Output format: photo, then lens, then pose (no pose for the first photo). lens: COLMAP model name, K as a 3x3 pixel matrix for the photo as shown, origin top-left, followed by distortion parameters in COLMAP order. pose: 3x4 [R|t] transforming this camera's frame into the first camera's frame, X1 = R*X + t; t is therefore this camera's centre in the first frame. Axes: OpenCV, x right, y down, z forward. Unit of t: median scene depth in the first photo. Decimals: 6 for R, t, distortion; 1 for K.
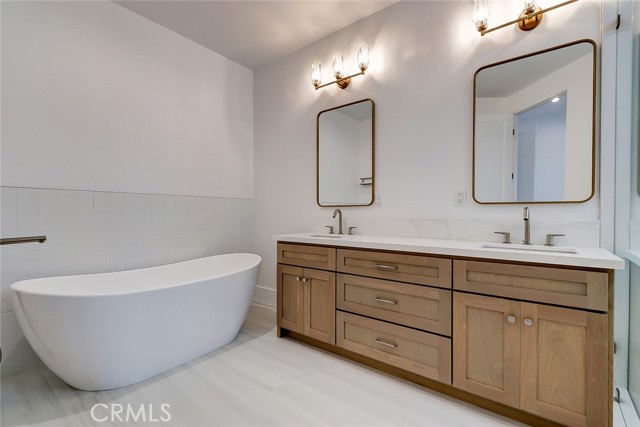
lens RADIAL K [[293.8, 0, 320.5], [0, 293.8, 215.8], [0, 0, 1]] dist [0.001463, -0.000129]
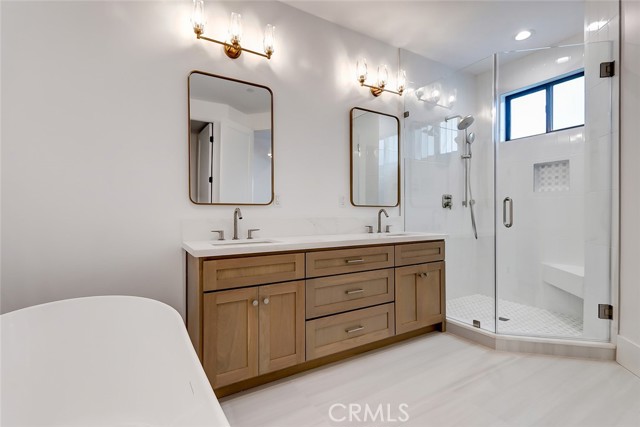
lens RADIAL K [[302.0, 0, 328.0], [0, 302.0, 212.7], [0, 0, 1]] dist [-0.000447, -0.000388]
pose [[0.337232, -0.001762, 0.941420, -0.738204], [0.011576, 0.999930, -0.002276, -0.007243], [-0.941350, 0.011666, 0.337229, 0.580733]]
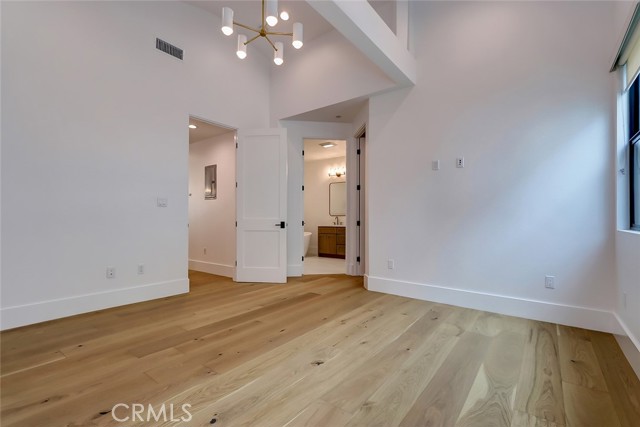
lens RADIAL K [[293.8, 0, 320.5], [0, 293.8, 215.8], [0, 0, 1]] dist [0.001463, -0.000129]
pose [[0.999944, -0.004924, 0.009342, -0.164568], [0.005108, 0.999792, -0.019766, 0.034611], [-0.009242, 0.019812, 0.999761, -2.443188]]
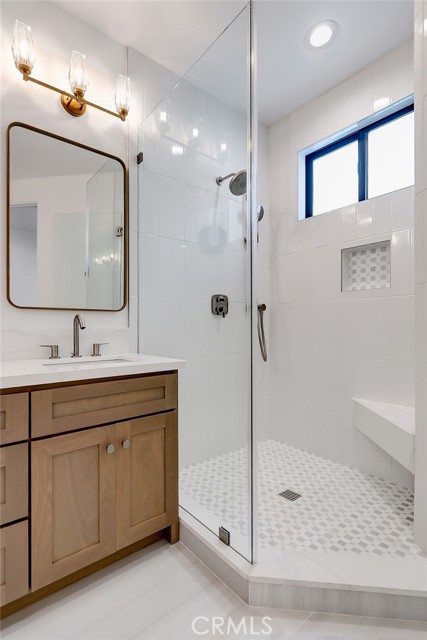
lens RADIAL K [[304.7, 0, 201.2], [0, 304.7, 323.3], [0, 0, 1]] dist [0.000950, 0.000178]
pose [[0.227658, 0.004115, 0.973733, -0.077862], [0.011622, 0.999908, -0.006943, 0.006474], [-0.973672, 0.012897, 0.227589, 0.350052]]
